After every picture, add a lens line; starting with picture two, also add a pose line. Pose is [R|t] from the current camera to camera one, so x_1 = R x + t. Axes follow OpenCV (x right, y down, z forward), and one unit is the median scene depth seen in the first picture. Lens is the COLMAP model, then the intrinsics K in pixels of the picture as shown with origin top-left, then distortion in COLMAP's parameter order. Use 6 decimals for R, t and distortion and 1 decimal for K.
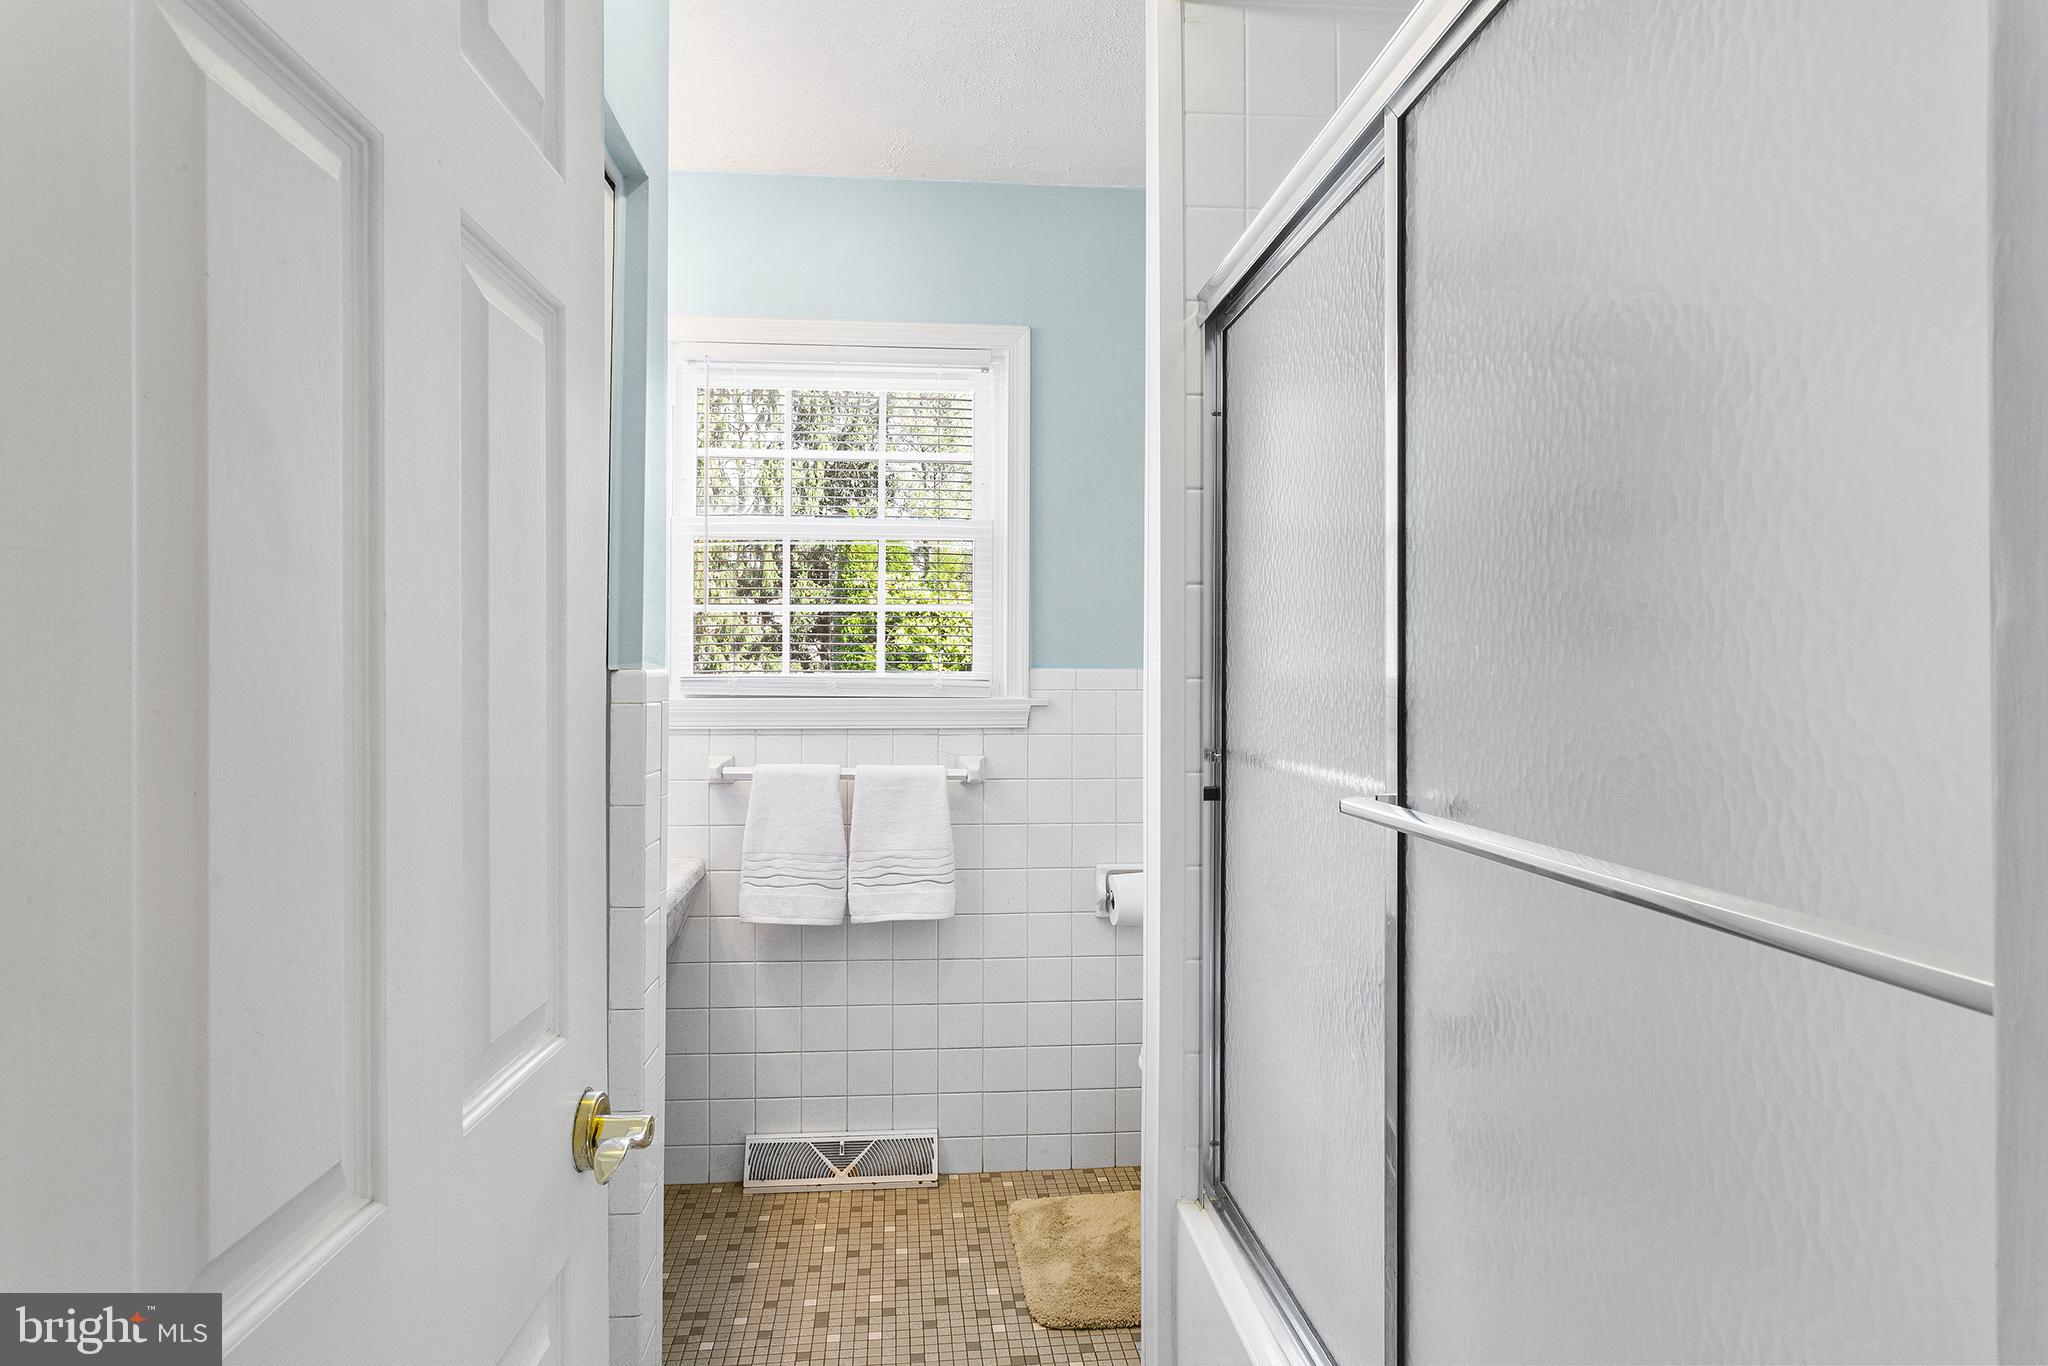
lens RADIAL K [[1184.7, 0, 1024.2], [0, 1184.7, 679.8], [0, 0, 1]] dist [-0.005779, 0.006055]
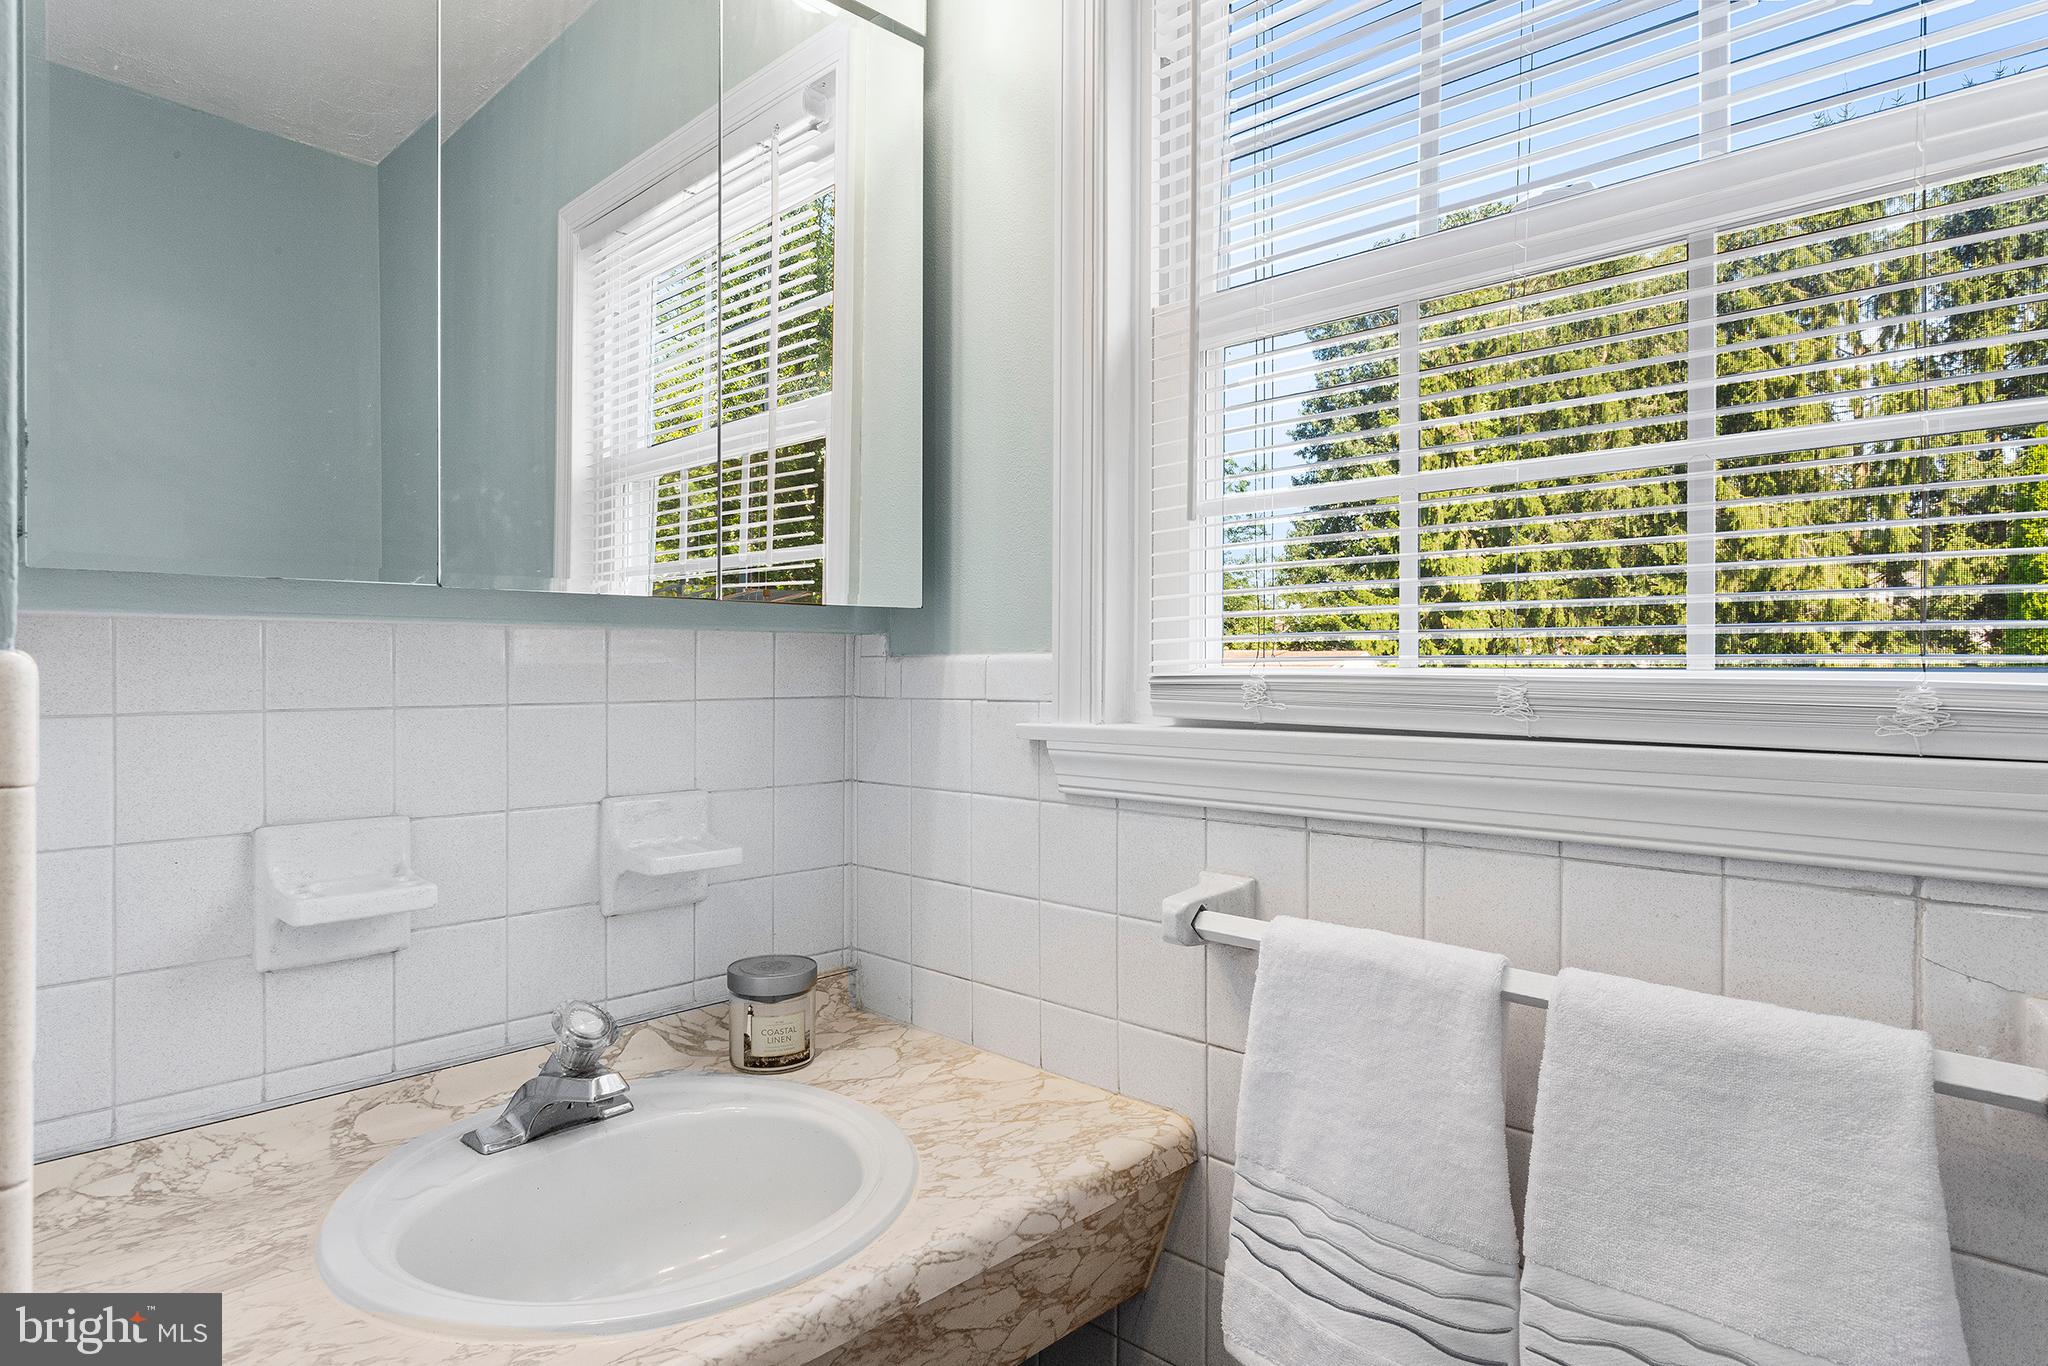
lens RADIAL K [[1184.7, 0, 1004.6], [0, 1184.7, 679.5], [0, 0, 1]] dist [-0.005779, 0.006055]
pose [[0.640354, 0.002797, -0.768075, -0.000324], [0.000299, 0.999992, 0.003891, -0.002952], [0.768080, -0.002722, 0.640348, 0.695834]]
